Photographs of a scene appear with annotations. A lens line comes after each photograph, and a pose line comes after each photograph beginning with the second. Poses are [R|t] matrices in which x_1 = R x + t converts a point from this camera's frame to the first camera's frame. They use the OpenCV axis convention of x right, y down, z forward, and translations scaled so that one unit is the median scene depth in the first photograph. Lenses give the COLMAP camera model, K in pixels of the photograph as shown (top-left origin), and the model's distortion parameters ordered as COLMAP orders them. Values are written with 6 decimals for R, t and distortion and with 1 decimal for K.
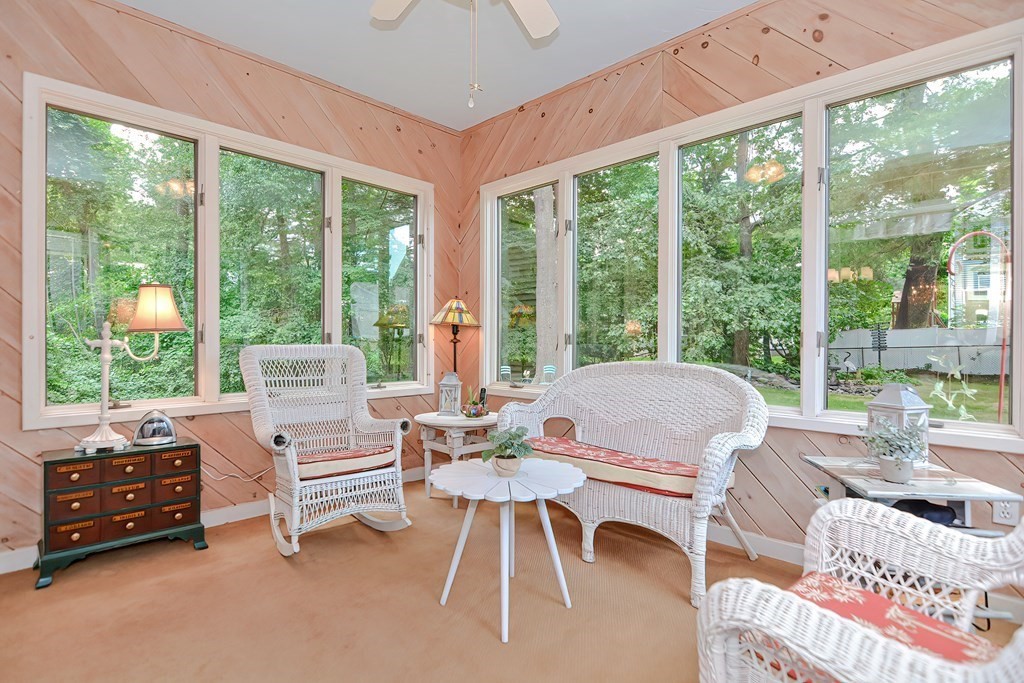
lens RADIAL K [[503.4, 0, 508.2], [0, 503.4, 343.7], [0, 0, 1]] dist [0.001779, -0.012978]
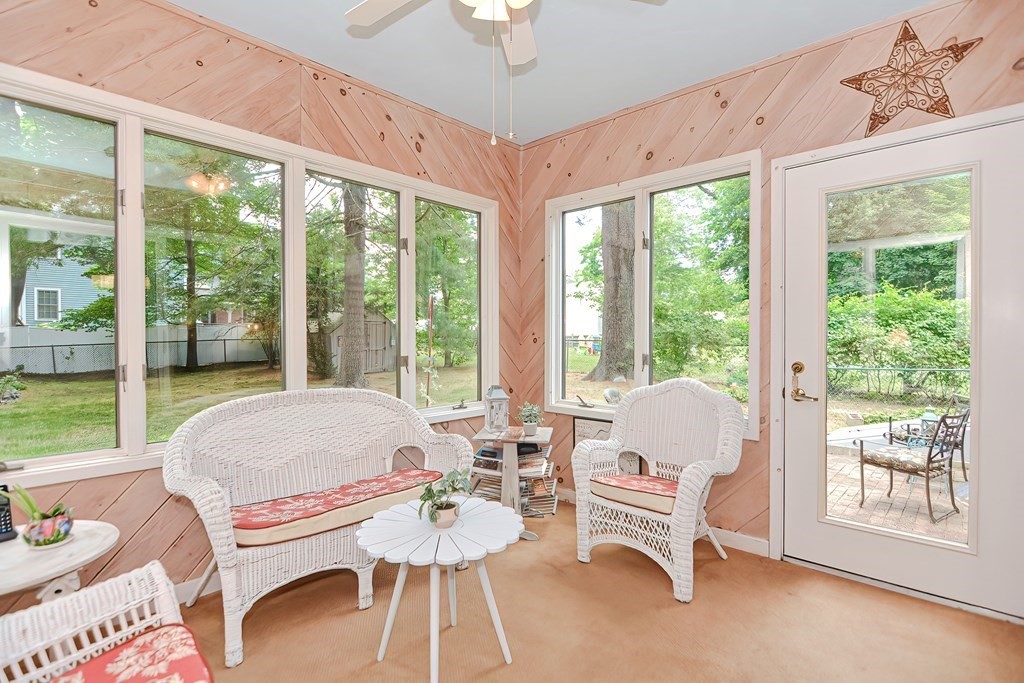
lens RADIAL K [[503.4, 0, 508.2], [0, 503.4, 343.7], [0, 0, 1]] dist [0.001779, -0.012978]
pose [[-0.012619, -0.014688, 0.999813, -0.753158], [0.003926, 0.999884, 0.014738, -0.073117], [-0.999913, 0.004111, -0.012560, 0.708300]]
